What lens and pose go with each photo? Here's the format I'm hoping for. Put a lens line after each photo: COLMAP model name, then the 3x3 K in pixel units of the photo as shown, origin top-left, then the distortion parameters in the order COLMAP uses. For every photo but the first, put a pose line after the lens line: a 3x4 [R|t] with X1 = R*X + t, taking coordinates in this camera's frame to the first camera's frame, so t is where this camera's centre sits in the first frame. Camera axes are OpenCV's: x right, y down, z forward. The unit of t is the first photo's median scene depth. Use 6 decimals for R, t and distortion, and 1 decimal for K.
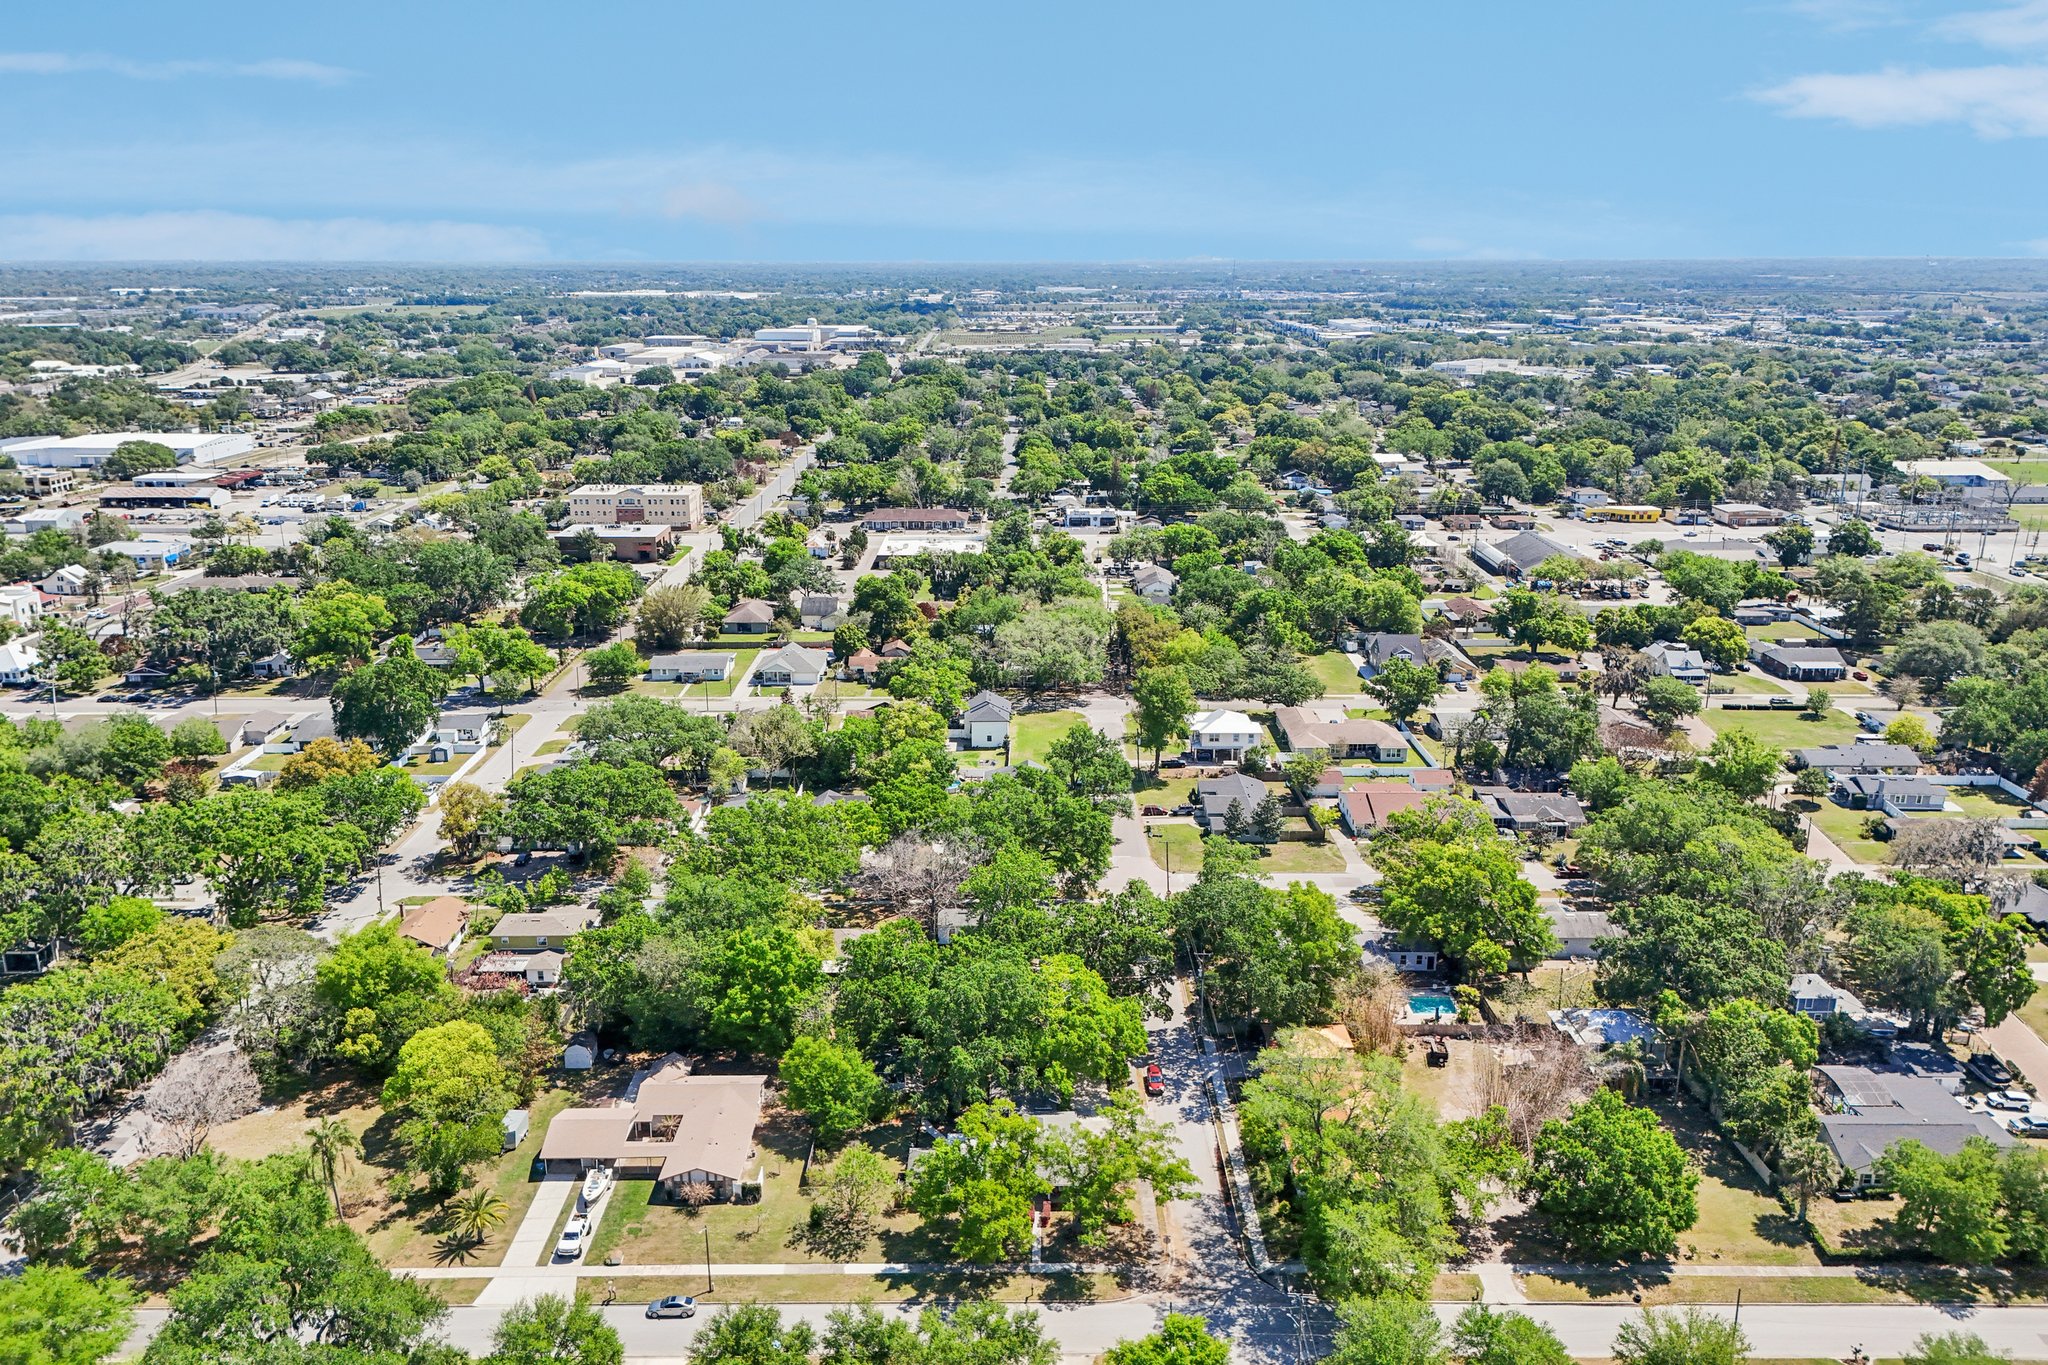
lens RADIAL K [[1440.8, 0, 1023.5], [0, 1440.8, 832.3], [0, 0, 1]] dist [0.037017, -0.001175]
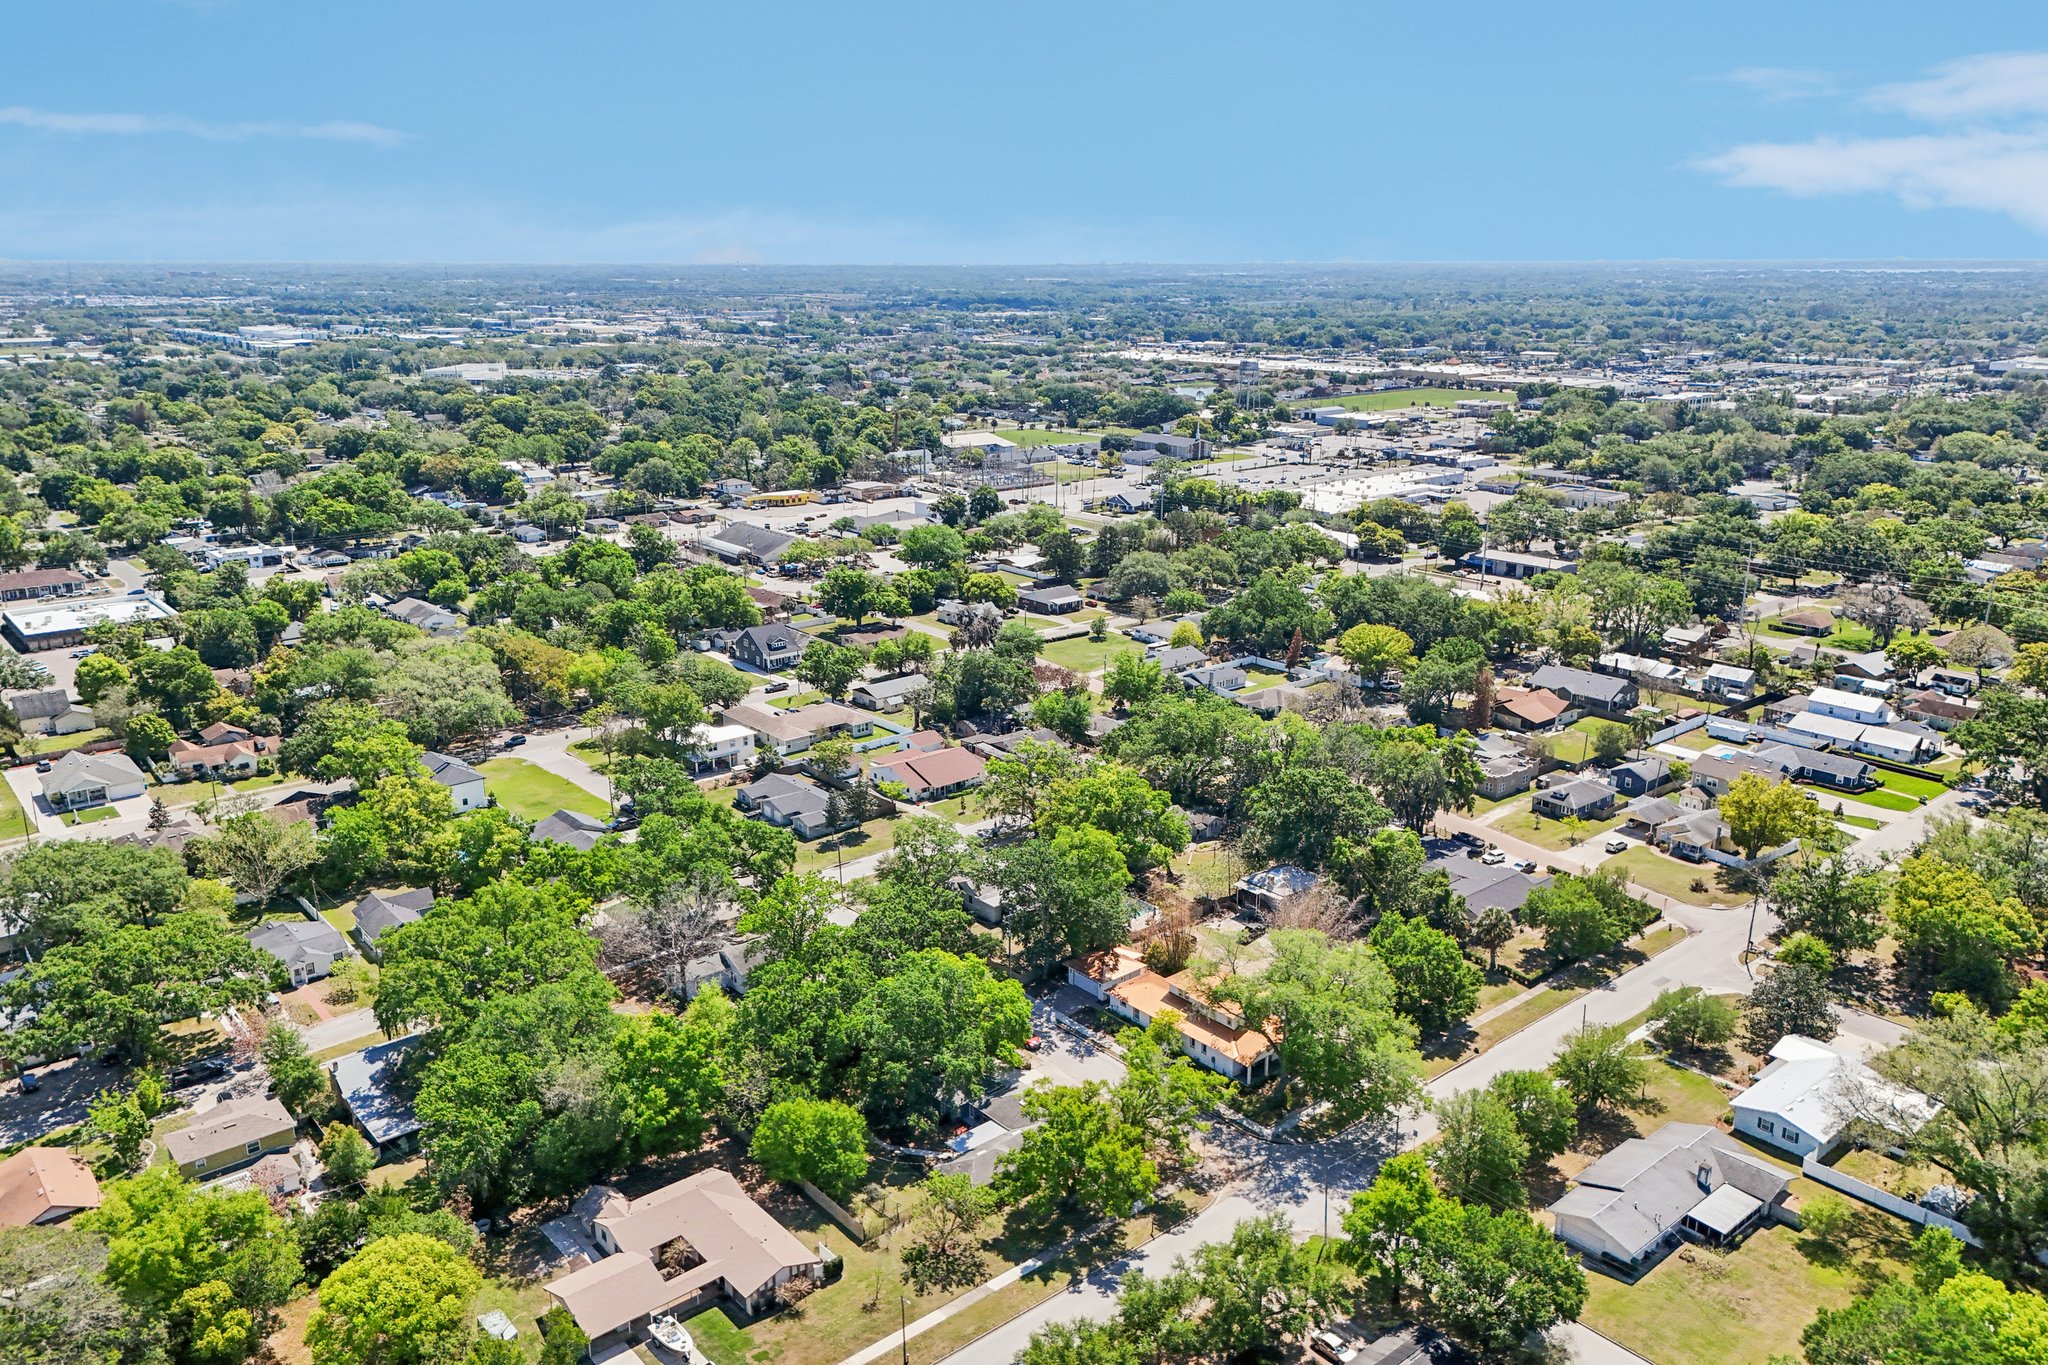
lens RADIAL K [[1461.3, 0, 1024.0], [0, 1461.3, 682.5], [0, 0, 1]] dist [0.034236, -0.000988]
pose [[0.775001, -0.175119, 0.607212, -0.612593], [0.234096, 0.972038, -0.018449, -0.077345], [-0.587003, 0.156444, 0.794326, 0.102528]]
